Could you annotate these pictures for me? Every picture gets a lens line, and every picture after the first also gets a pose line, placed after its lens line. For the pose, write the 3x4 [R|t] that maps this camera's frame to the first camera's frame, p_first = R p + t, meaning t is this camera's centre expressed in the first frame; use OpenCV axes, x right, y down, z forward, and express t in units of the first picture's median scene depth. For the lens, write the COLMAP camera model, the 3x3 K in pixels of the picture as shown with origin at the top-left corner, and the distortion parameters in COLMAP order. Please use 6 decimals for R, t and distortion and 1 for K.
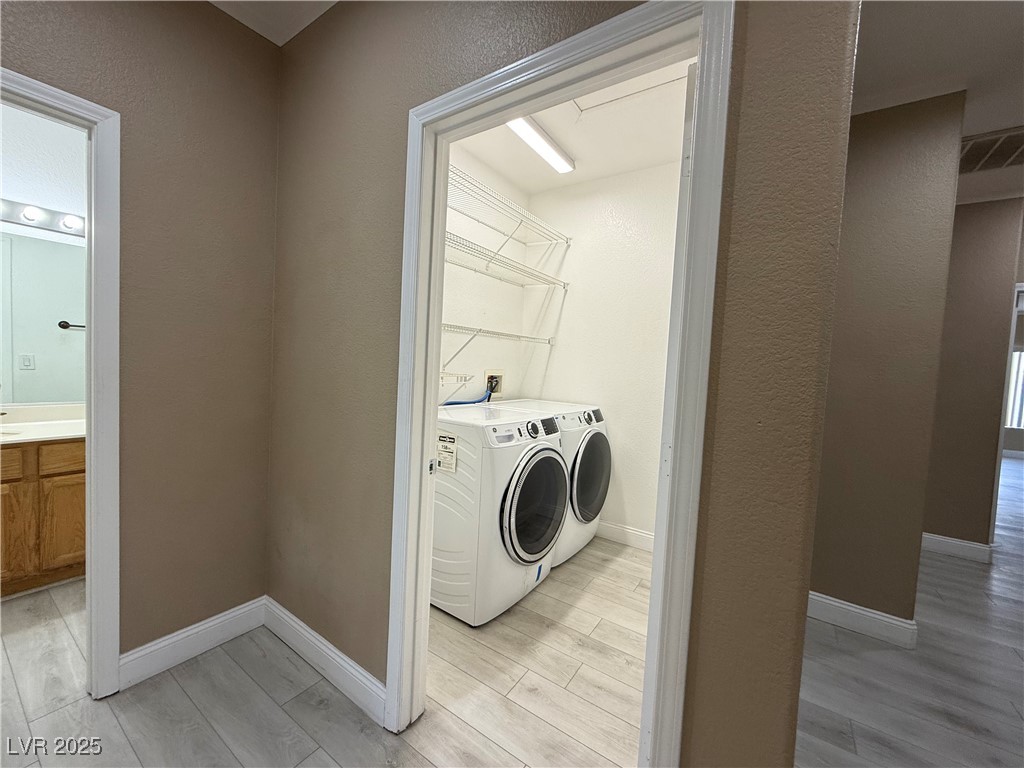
lens RADIAL K [[407.8, 0, 507.5], [0, 407.8, 384.0], [0, 0, 1]] dist [-0.000435, -0.000381]
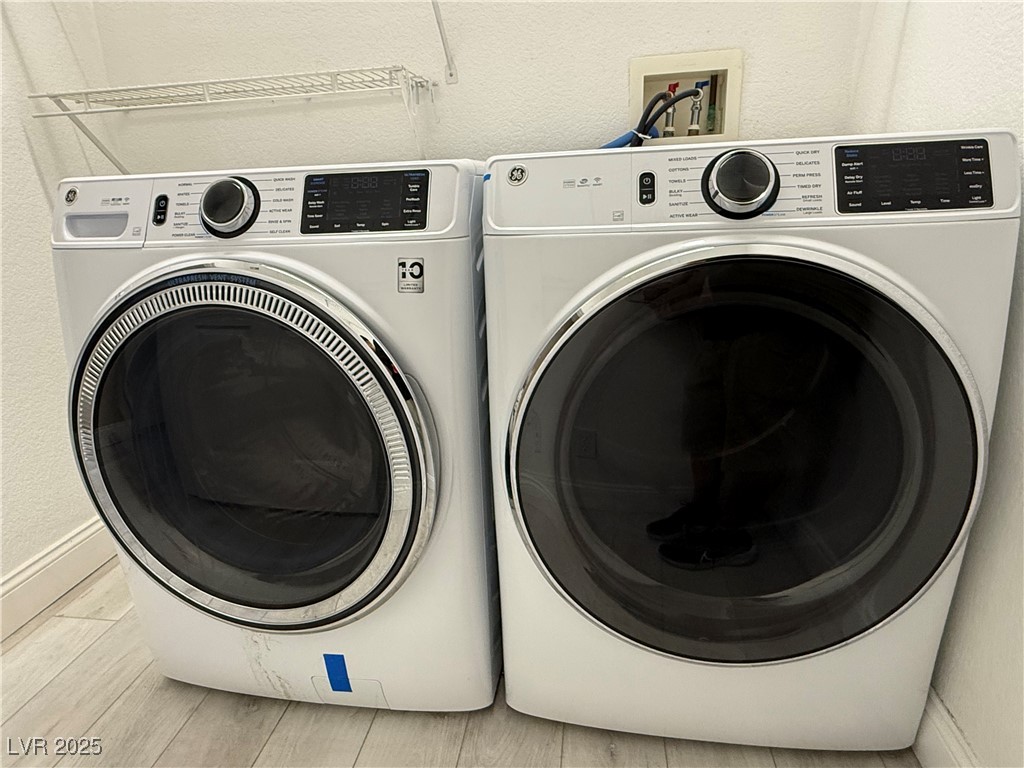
lens RADIAL K [[626.6, 0, 512.0], [0, 626.6, 384.0], [0, 0, 1]] dist [0.002046, 0.000574]
pose [[0.424949, 0.188188, -0.885440, 0.565353], [0.013361, 0.976741, 0.214005, 0.145648], [0.905119, -0.102771, 0.412551, 1.006196]]
